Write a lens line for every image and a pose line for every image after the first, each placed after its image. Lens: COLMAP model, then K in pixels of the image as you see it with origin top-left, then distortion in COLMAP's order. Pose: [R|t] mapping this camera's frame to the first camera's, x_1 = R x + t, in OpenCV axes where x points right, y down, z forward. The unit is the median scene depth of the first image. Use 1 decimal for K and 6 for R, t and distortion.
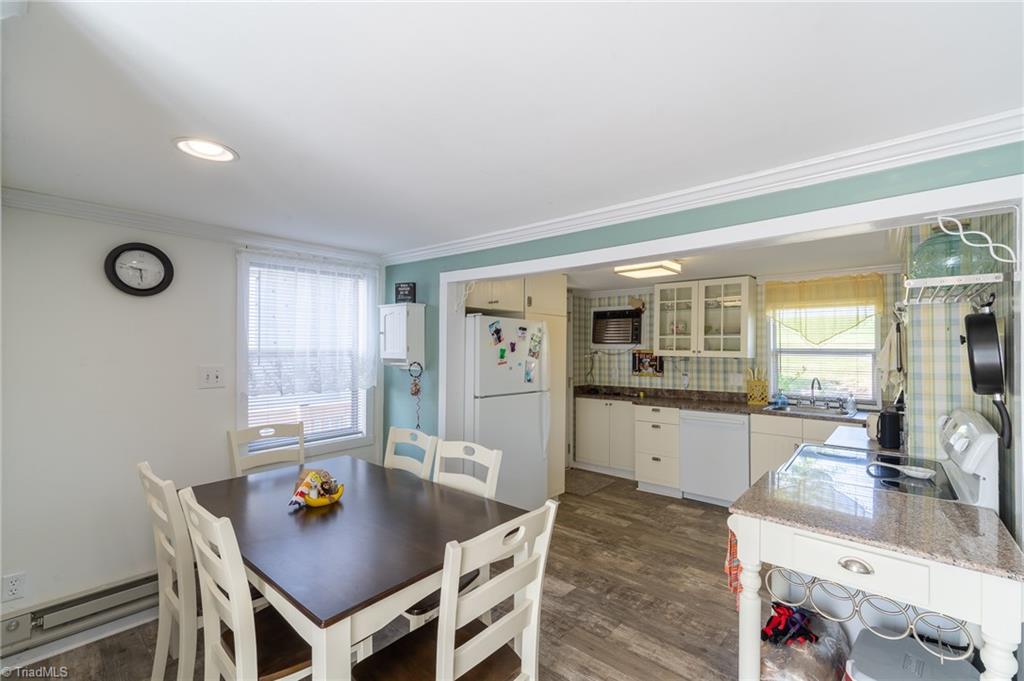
lens RADIAL K [[449.3, 0, 511.5], [0, 449.3, 337.7], [0, 0, 1]] dist [0.007988, -0.000128]
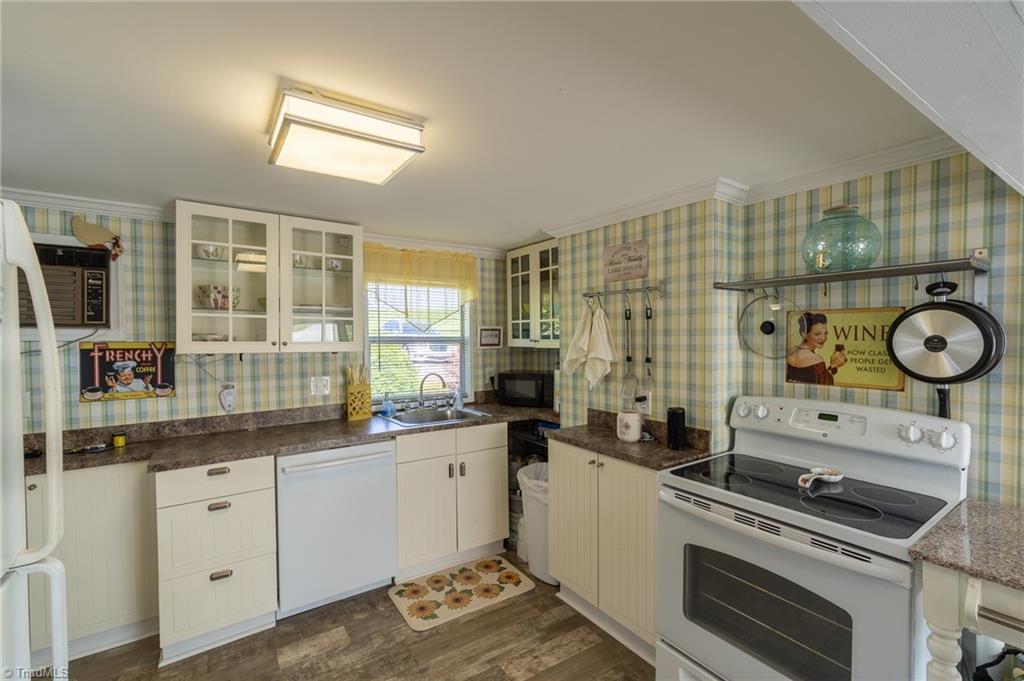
lens RADIAL K [[449.3, 0, 506.1], [0, 449.3, 342.4], [0, 0, 1]] dist [0.007988, -0.000128]
pose [[0.250729, -0.019346, 0.967864, -0.058224], [-0.018833, 0.999514, 0.024858, 0.011764], [-0.967874, -0.024460, 0.250243, 0.651882]]
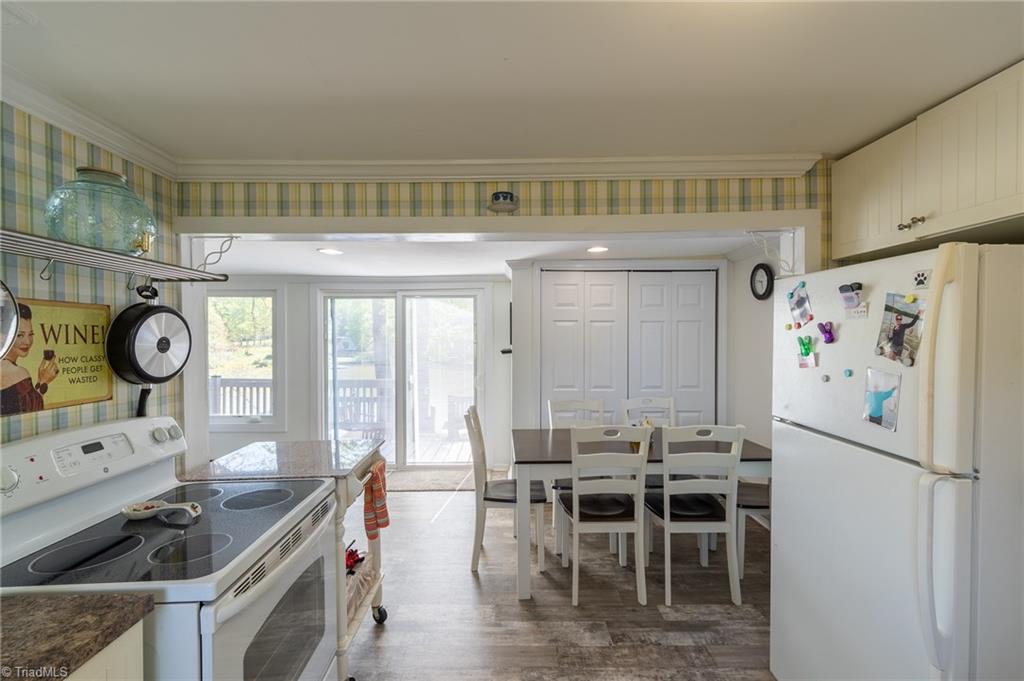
lens RADIAL K [[449.3, 0, 496.6], [0, 449.3, 340.9], [0, 0, 1]] dist [0.007988, -0.000128]
pose [[-0.759387, 0.007942, -0.650591, 0.437875], [0.019284, 0.999761, -0.010304, 0.021807], [0.650354, -0.020371, -0.759358, 0.893965]]
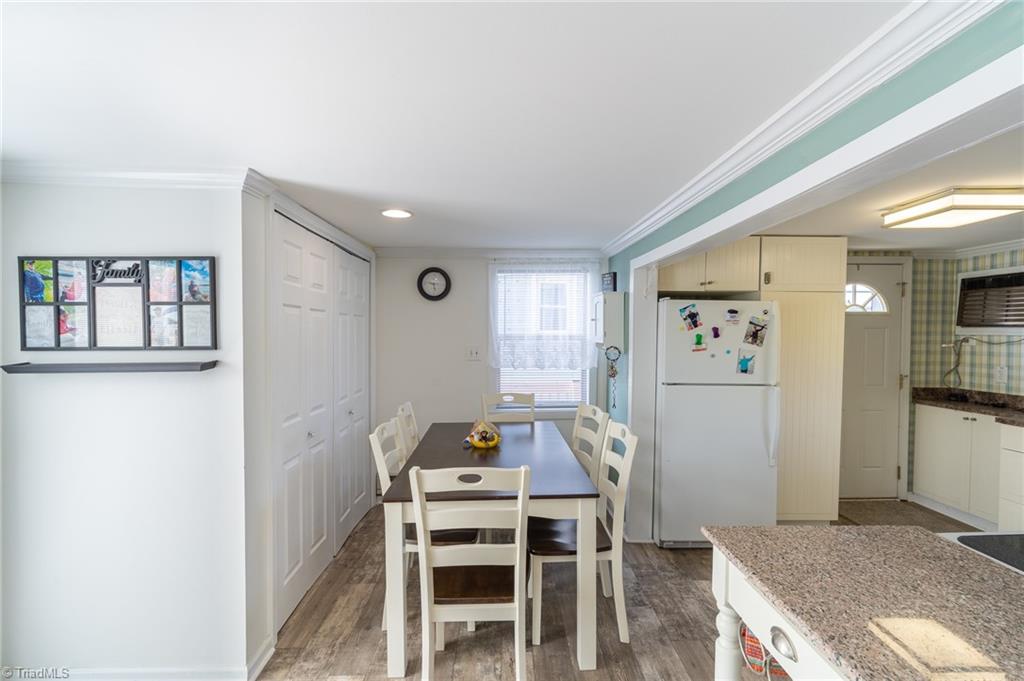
lens RADIAL K [[449.3, 0, 512.0], [0, 449.3, 339.9], [0, 0, 1]] dist [0.007988, -0.000128]
pose [[0.674931, 0.012087, -0.737782, 0.310363], [0.015835, 0.999398, 0.030859, 0.001173], [0.737711, -0.032510, 0.674334, 0.073253]]
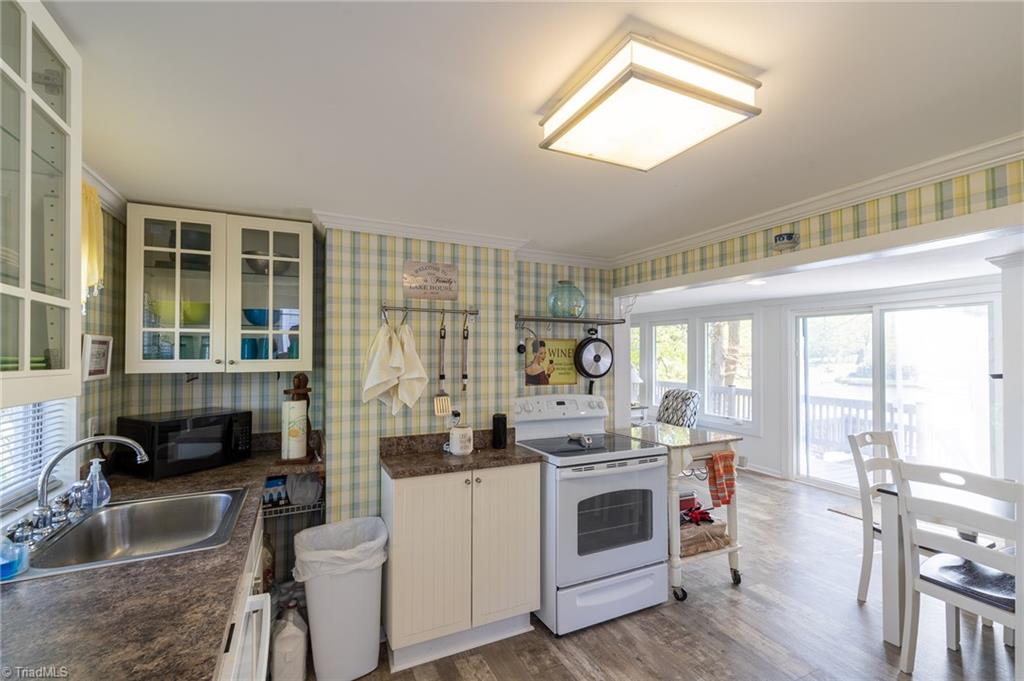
lens RADIAL K [[449.3, 0, 529.7], [0, 449.3, 340.6], [0, 0, 1]] dist [0.007988, -0.000128]
pose [[-0.924343, 0.005793, 0.381520, 0.213624], [-0.013801, 0.998723, -0.048602, 0.024020], [-0.381314, -0.050191, -0.923082, 1.157215]]
